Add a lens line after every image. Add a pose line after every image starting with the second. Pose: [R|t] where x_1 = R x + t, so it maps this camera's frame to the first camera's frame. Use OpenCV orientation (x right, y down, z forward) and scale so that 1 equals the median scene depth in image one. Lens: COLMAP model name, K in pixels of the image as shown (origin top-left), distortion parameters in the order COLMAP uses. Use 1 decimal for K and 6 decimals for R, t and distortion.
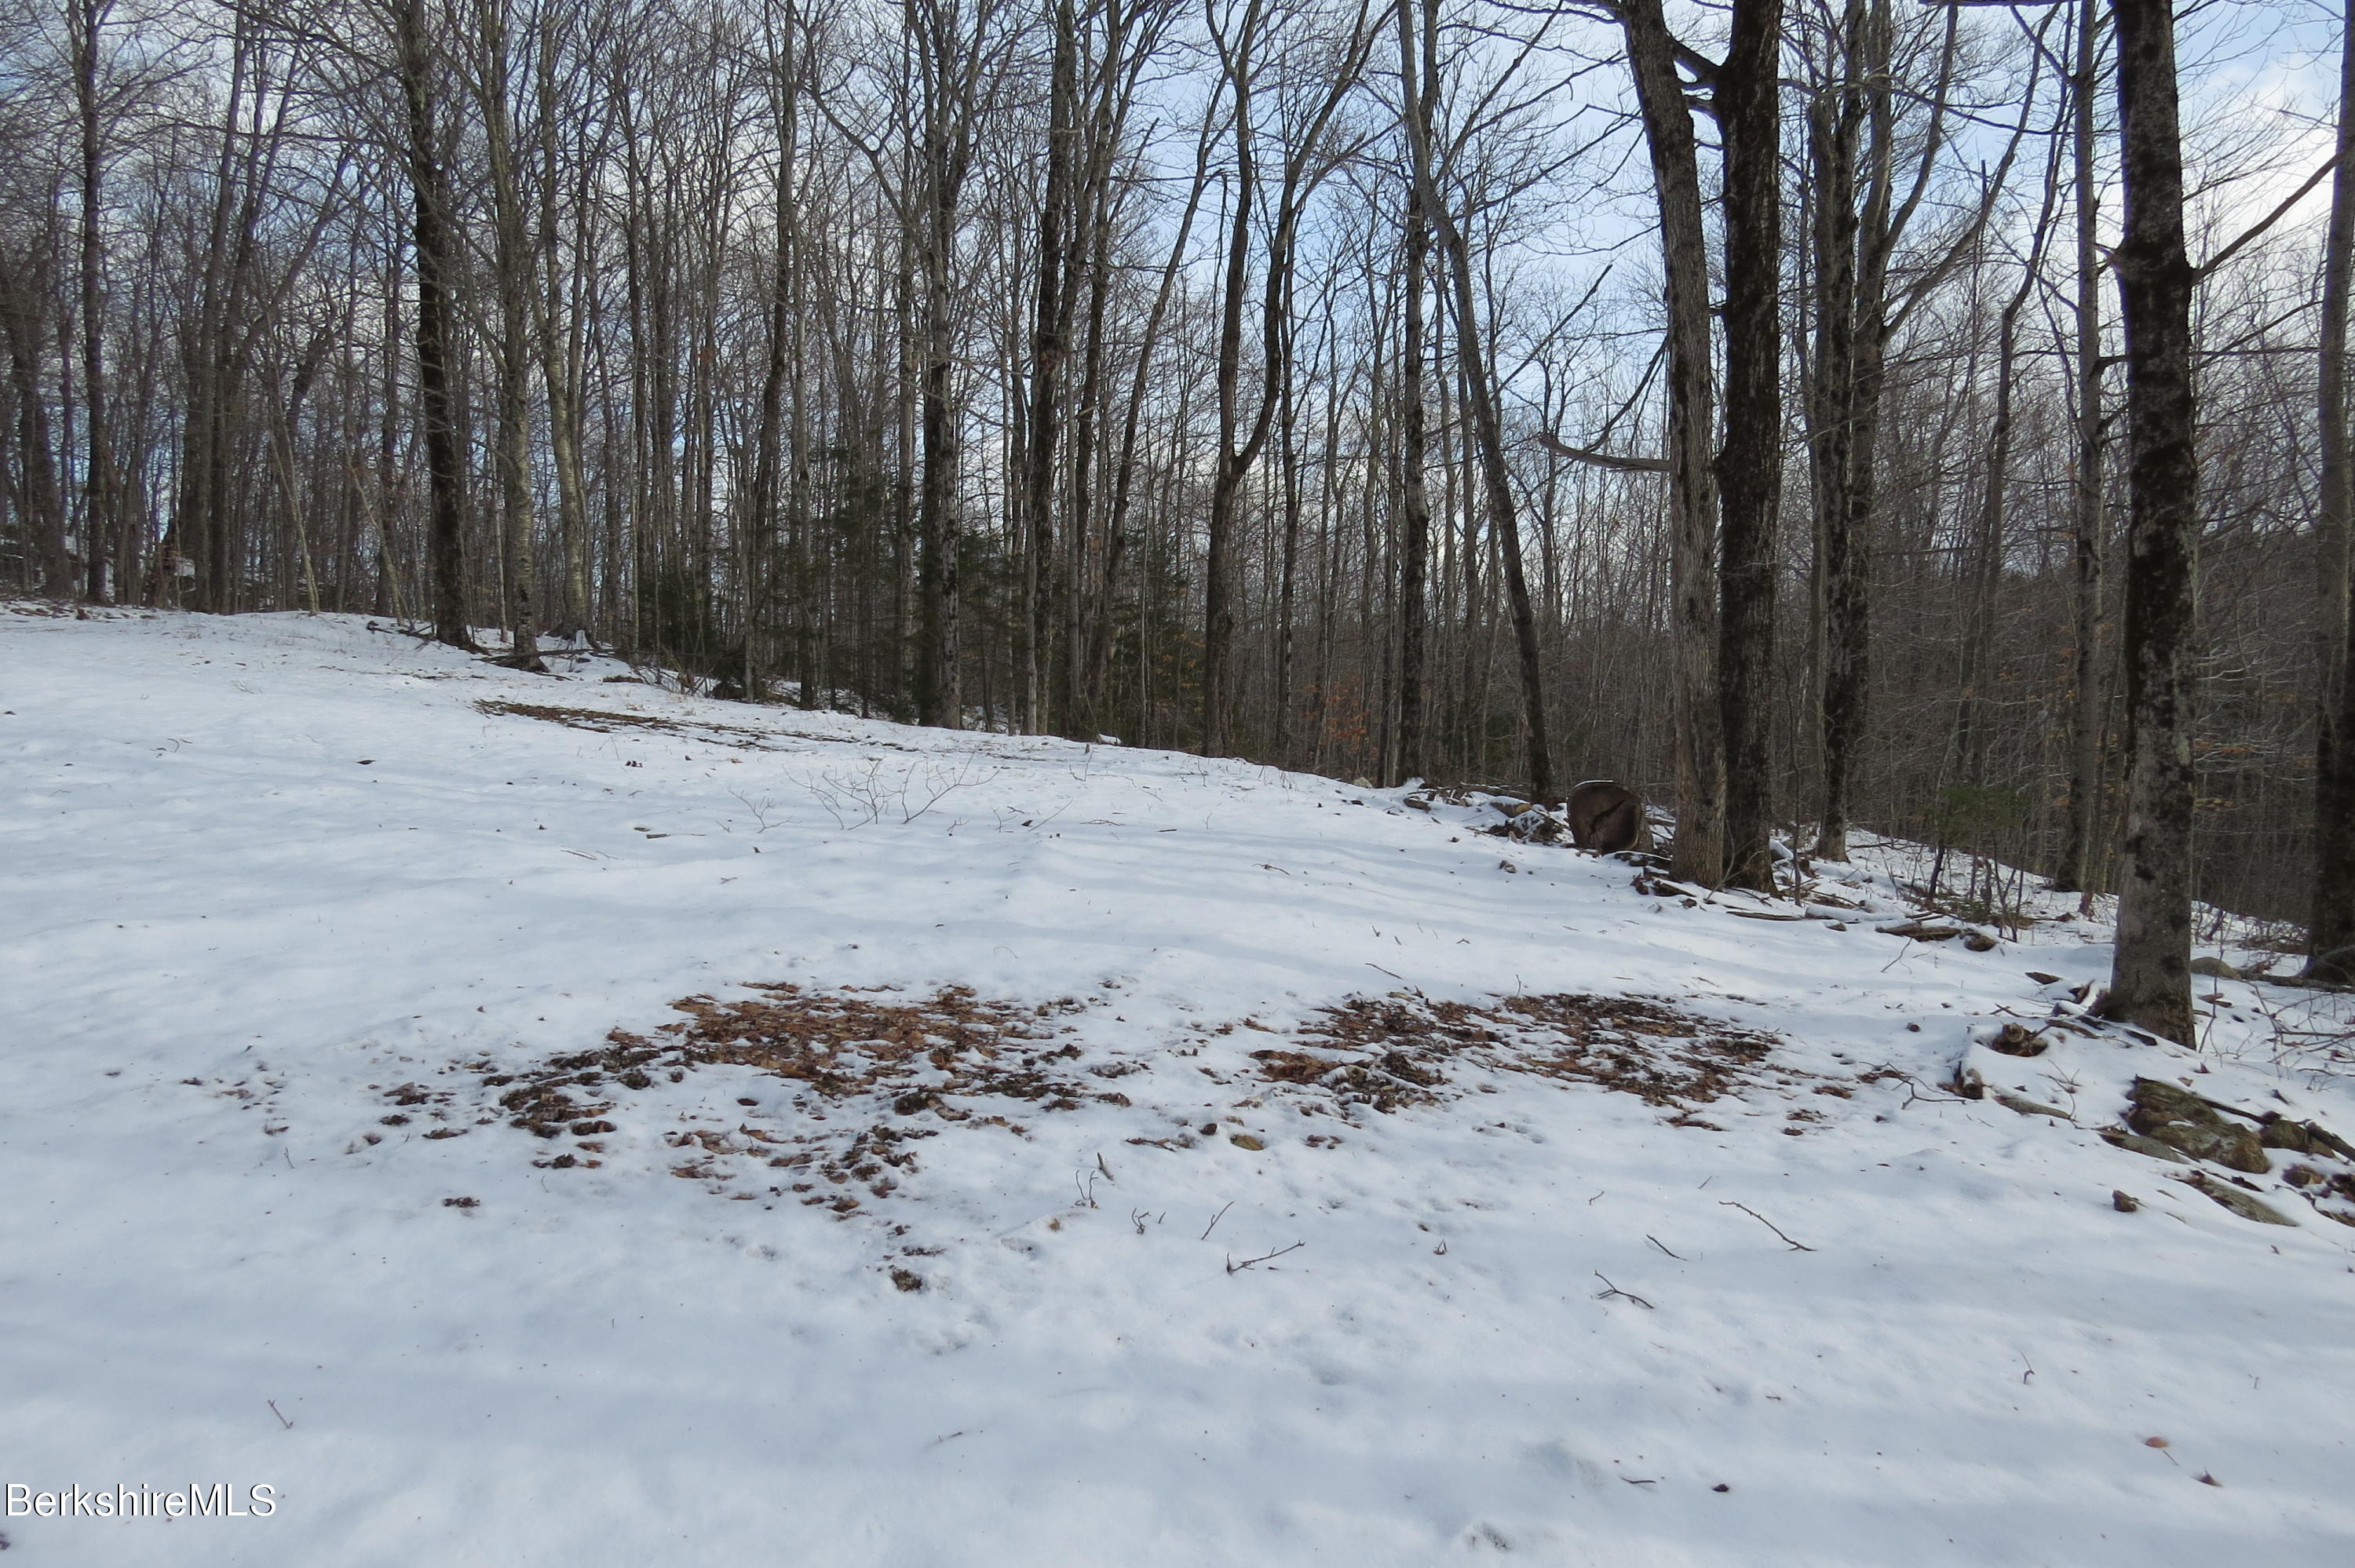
lens RADIAL K [[1701.1, 0, 1179.9], [0, 1701.1, 772.1], [0, 0, 1]] dist [-0.009263, 0.005895]
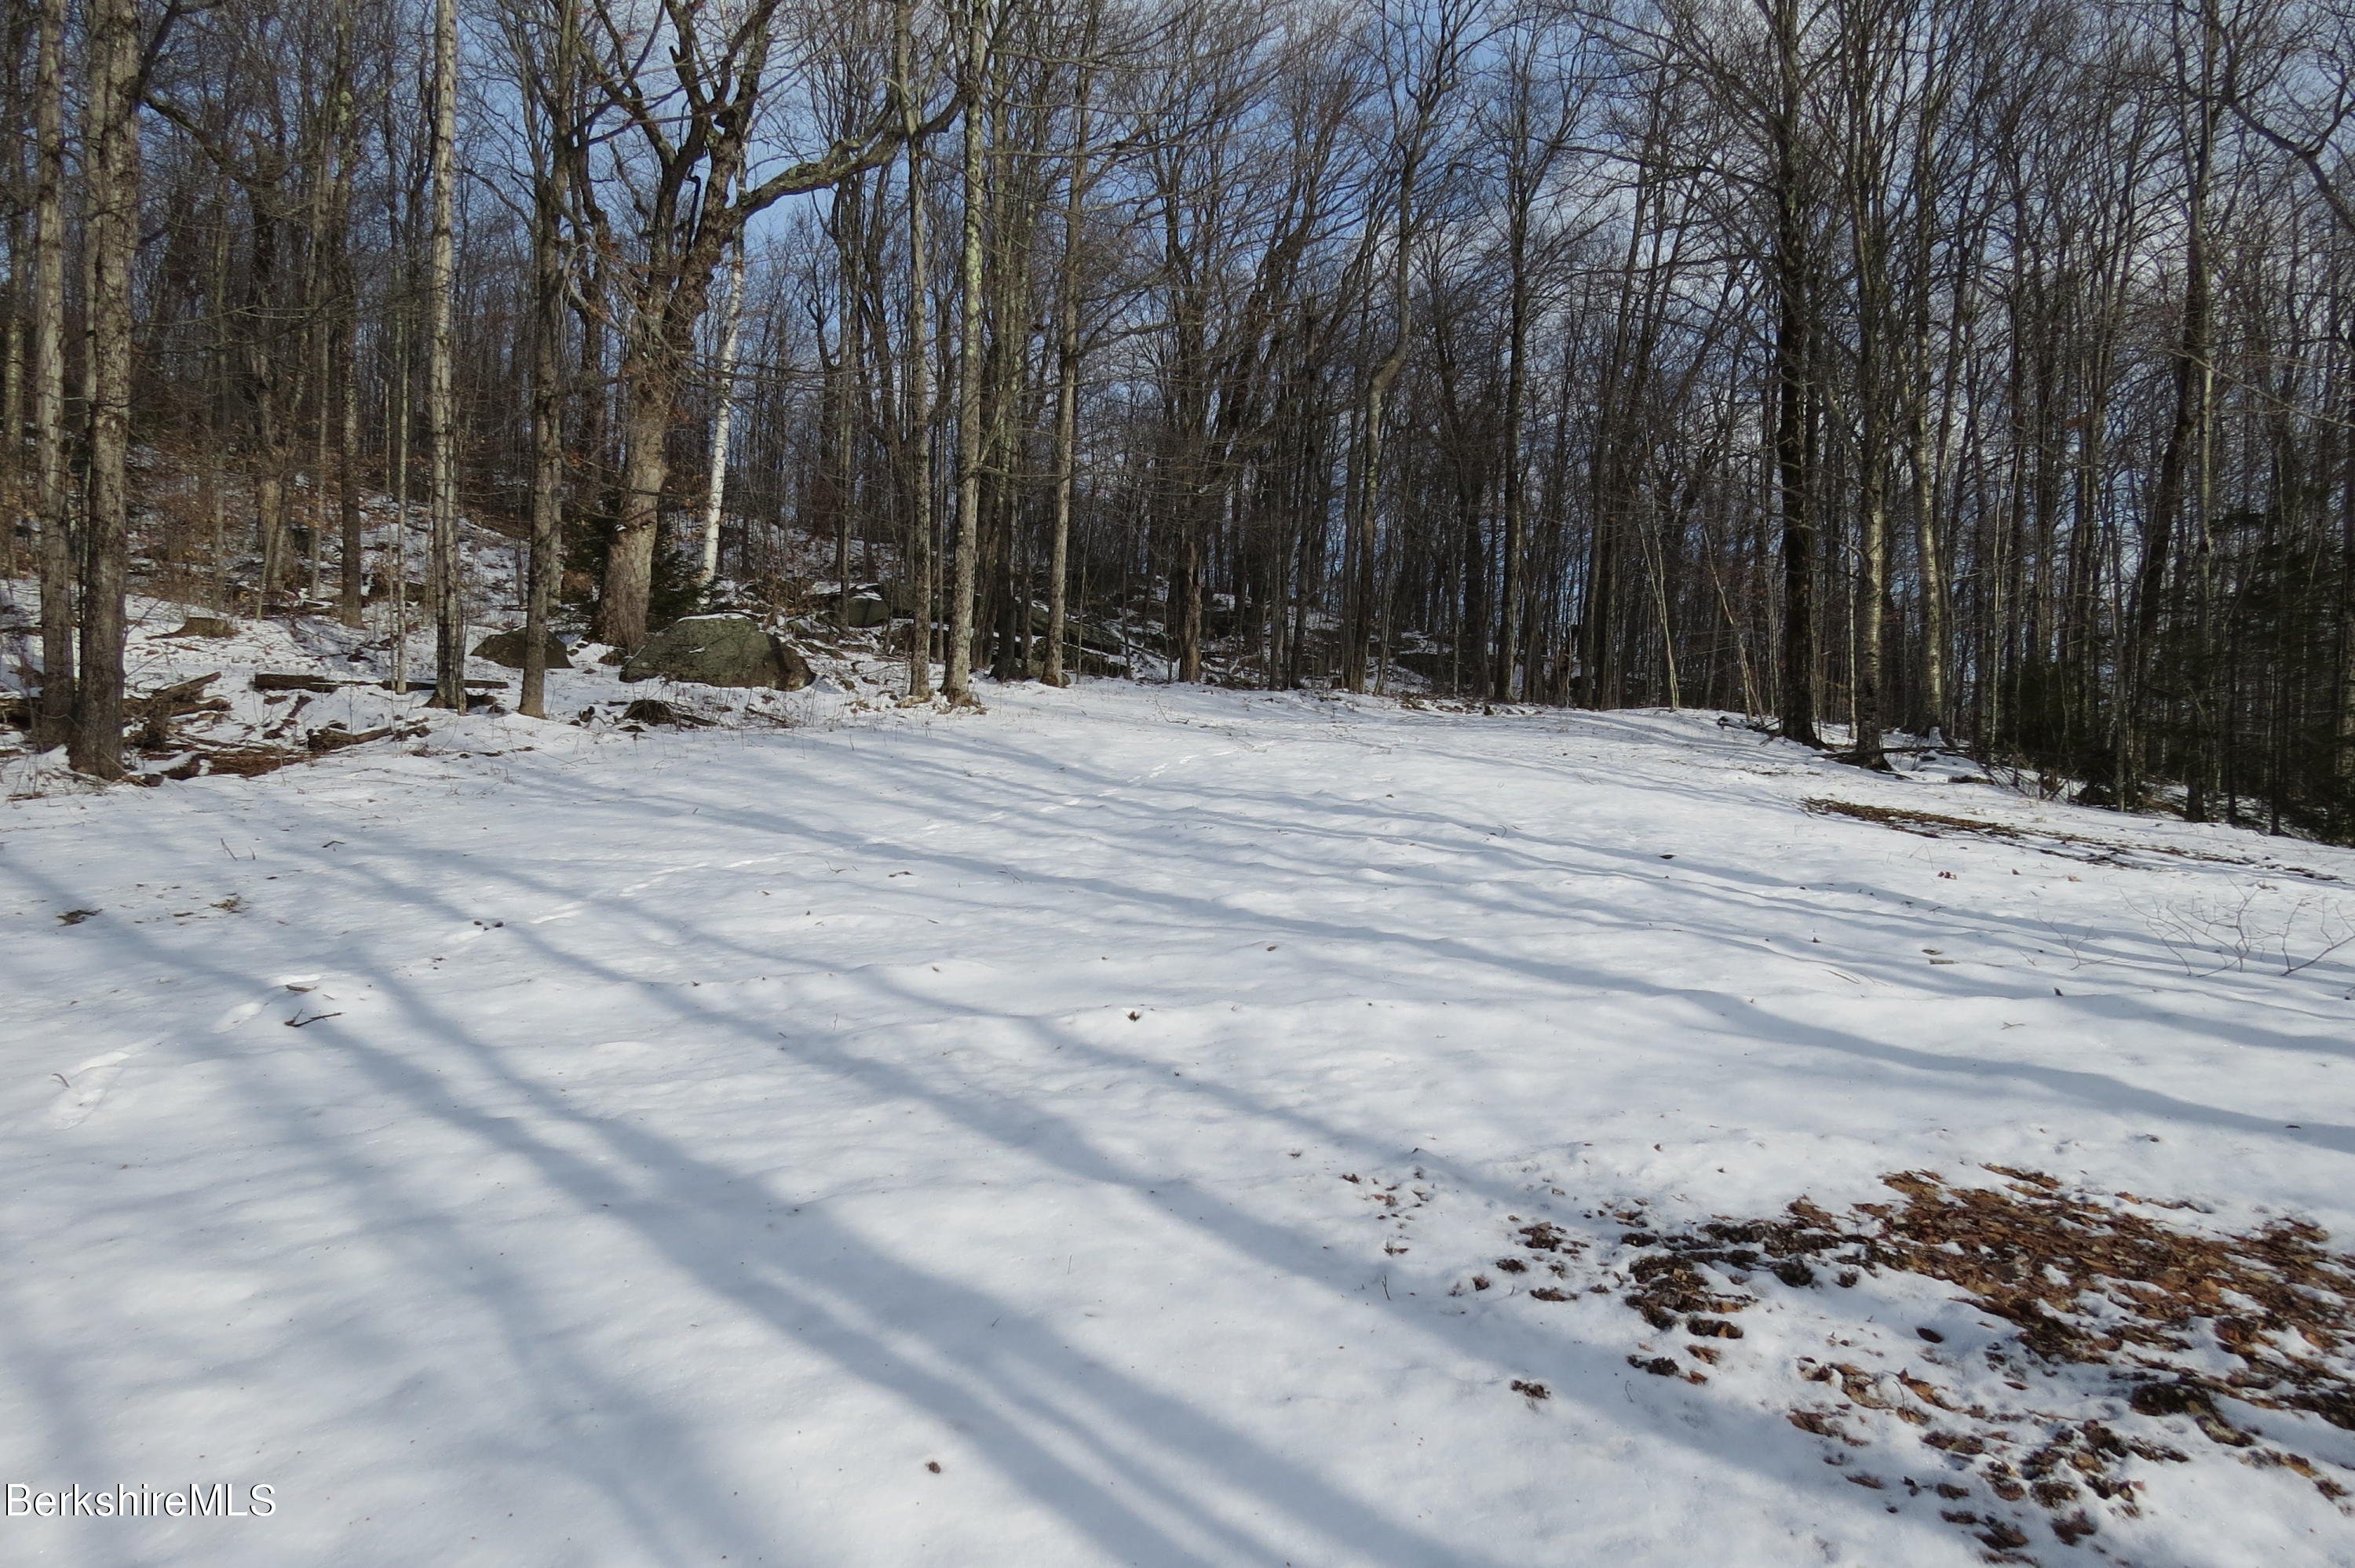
lens RADIAL K [[1701.1, 0, 1179.9], [0, 1701.1, 772.1], [0, 0, 1]] dist [-0.009263, 0.005895]
pose [[0.716419, 0.021907, -0.697326, 0.029511], [-0.061090, 0.997638, -0.031421, -0.014360], [0.694991, 0.065110, 0.716065, 0.162305]]
